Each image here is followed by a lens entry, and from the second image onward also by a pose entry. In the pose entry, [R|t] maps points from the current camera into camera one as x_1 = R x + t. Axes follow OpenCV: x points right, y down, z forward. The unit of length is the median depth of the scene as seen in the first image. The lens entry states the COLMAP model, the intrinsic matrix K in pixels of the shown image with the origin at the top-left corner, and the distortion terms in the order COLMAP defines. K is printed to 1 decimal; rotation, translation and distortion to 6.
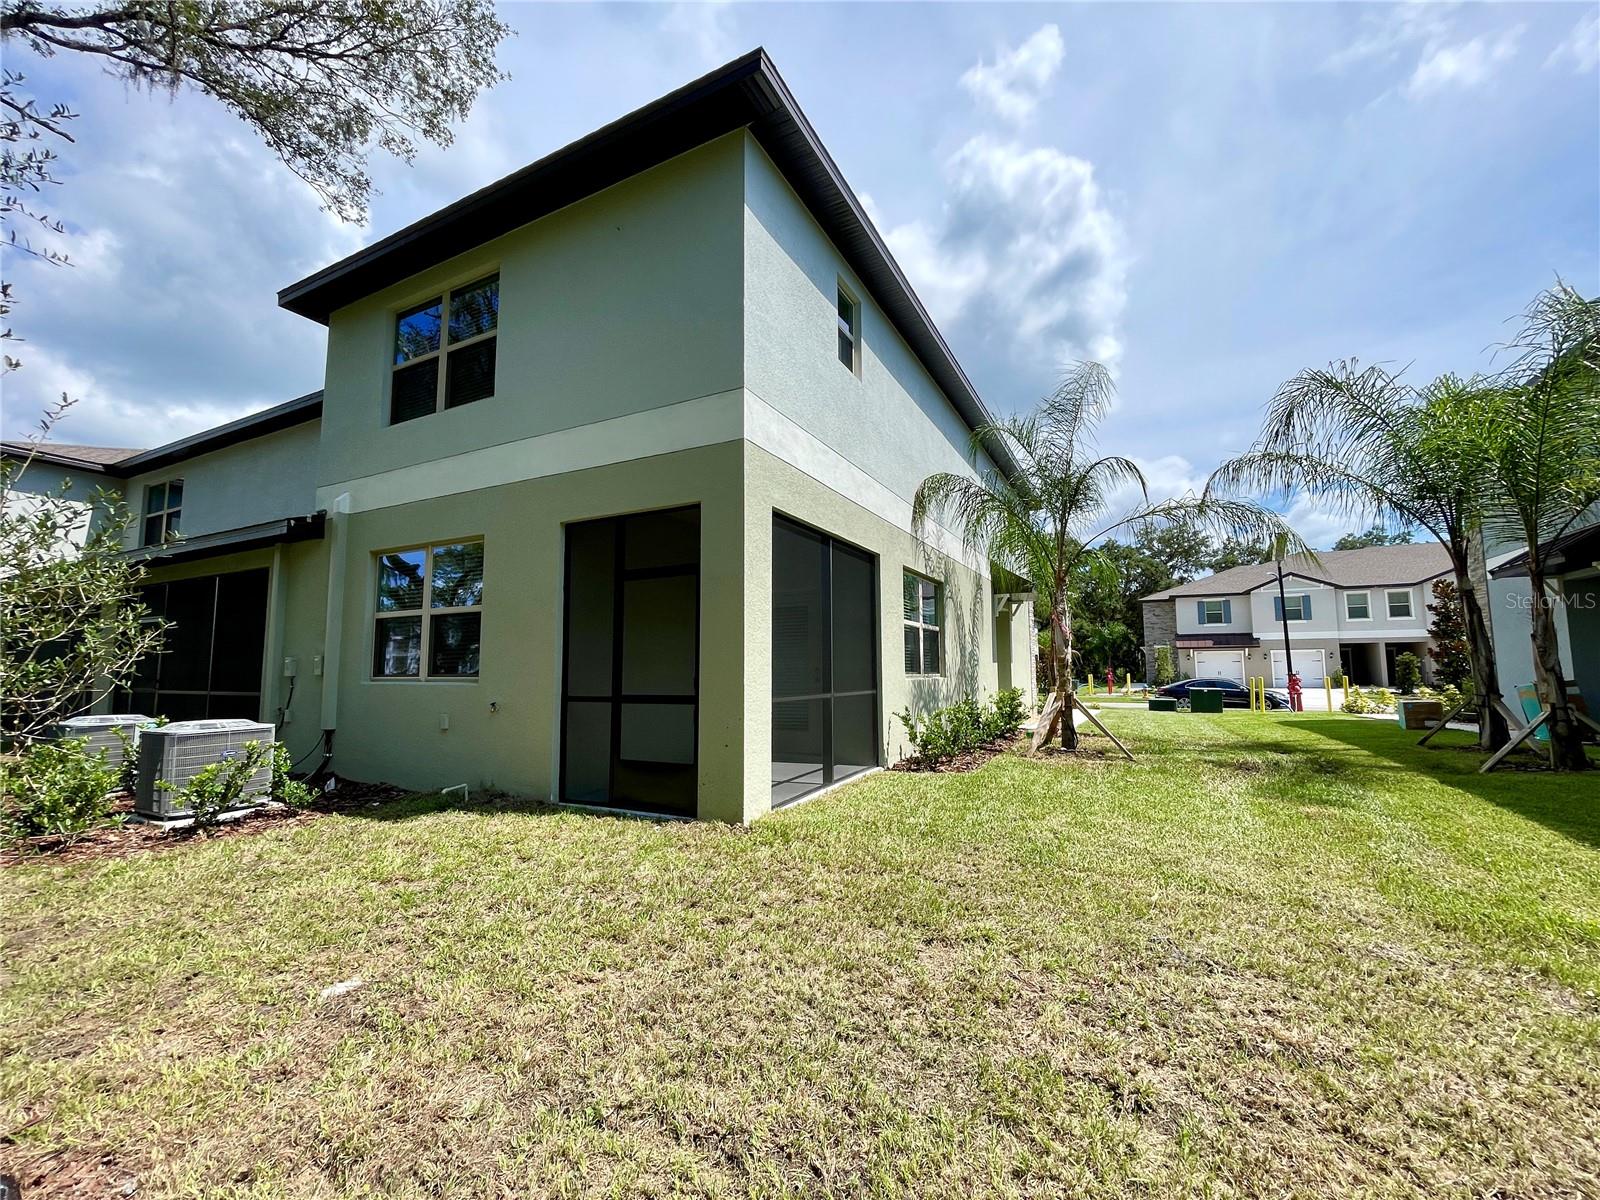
lens RADIAL K [[645.1, 0, 799.7], [0, 645.1, 603.6], [0, 0, 1]] dist [-0.004495, 0.000320]
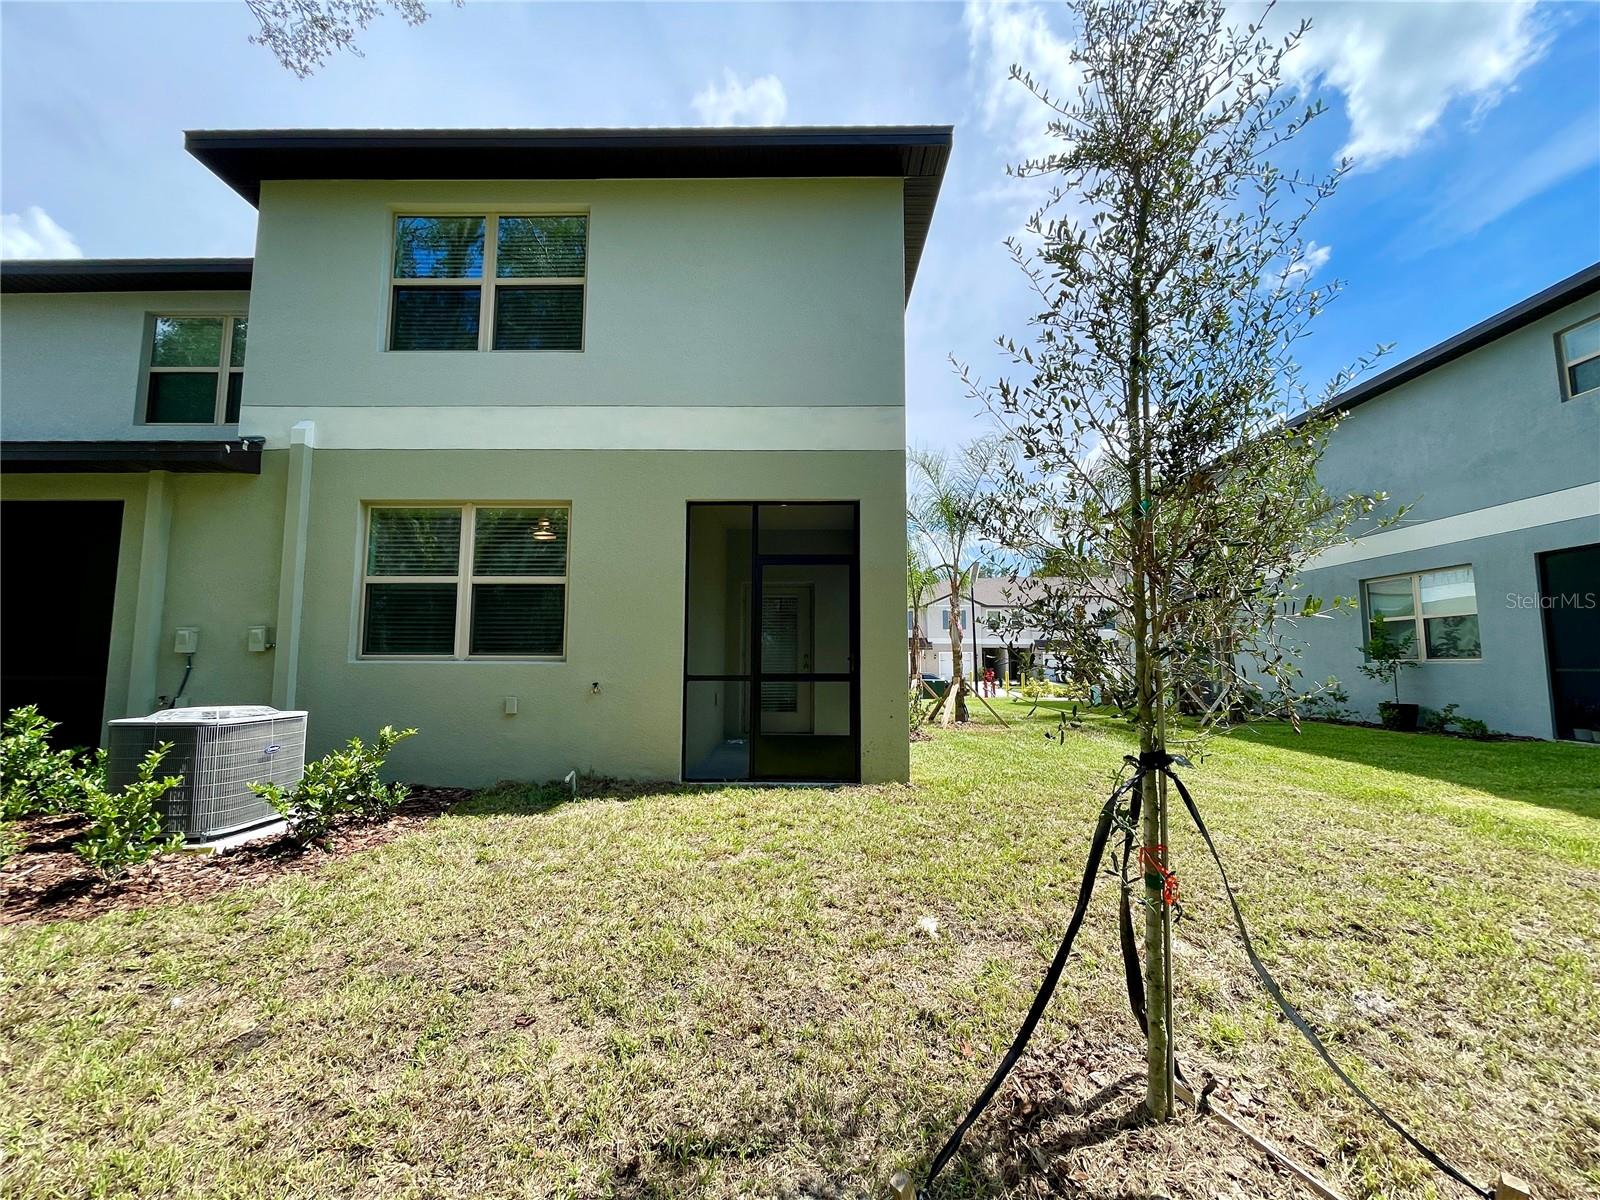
lens RADIAL K [[645.1, 0, 765.6], [0, 645.1, 604.3], [0, 0, 1]] dist [-0.004495, 0.000320]
pose [[0.899675, 0.052075, 0.433444, -0.669450], [-0.054064, 0.998507, -0.007746, 0.034516], [-0.433200, -0.016465, 0.901147, 0.058215]]
